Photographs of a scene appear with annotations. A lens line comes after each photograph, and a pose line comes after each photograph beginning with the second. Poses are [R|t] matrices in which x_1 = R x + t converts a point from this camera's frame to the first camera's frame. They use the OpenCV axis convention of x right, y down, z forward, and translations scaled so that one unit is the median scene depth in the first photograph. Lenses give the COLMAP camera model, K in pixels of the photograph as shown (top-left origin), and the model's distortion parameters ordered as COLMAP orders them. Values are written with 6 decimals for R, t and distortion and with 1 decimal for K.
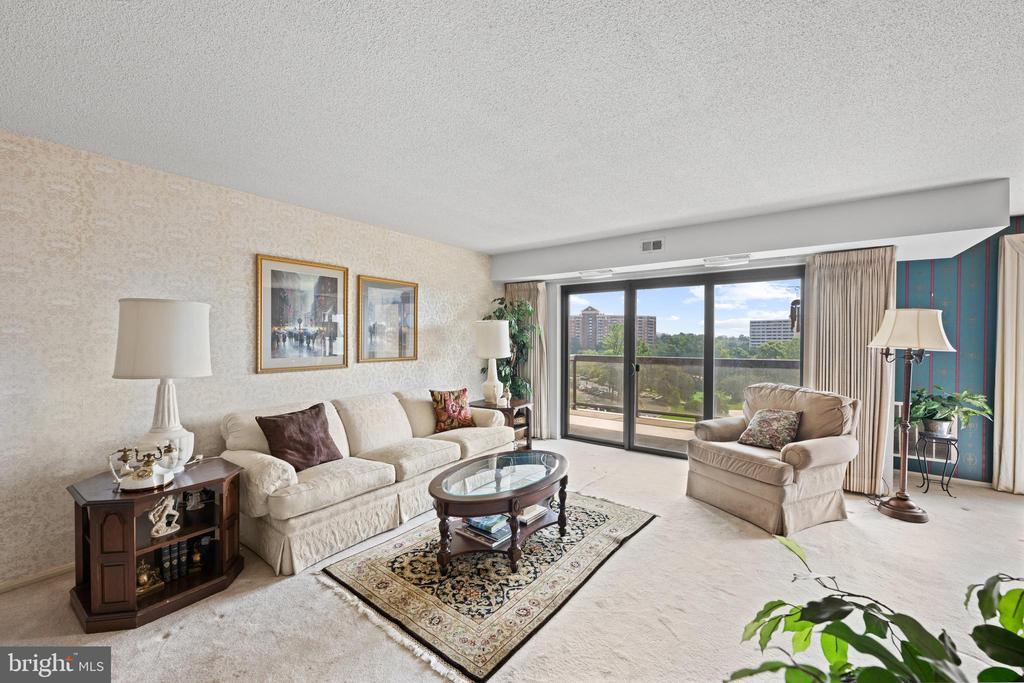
lens RADIAL K [[408.5, 0, 515.8], [0, 408.5, 340.7], [0, 0, 1]] dist [0.001222, 0.000272]
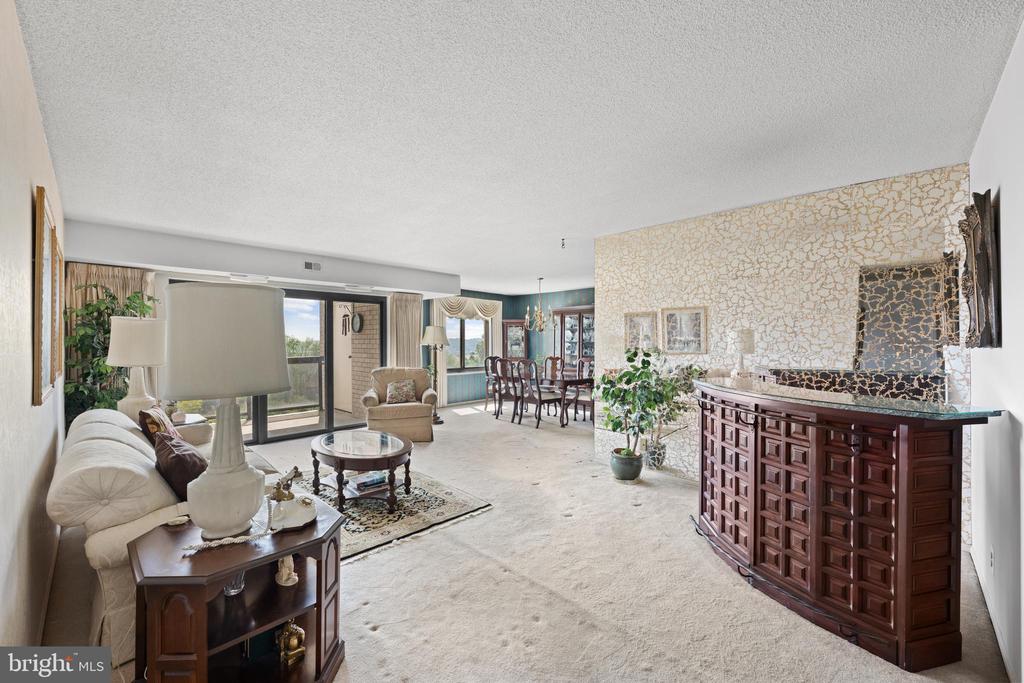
lens RADIAL K [[408.5, 0, 512.5], [0, 408.5, 340.3], [0, 0, 1]] dist [0.001222, 0.000272]
pose [[0.133745, 0.002245, 0.991013, -1.393556], [0.018791, 0.999812, -0.004800, 0.019775], [-0.990838, 0.019264, 0.133678, 0.401242]]
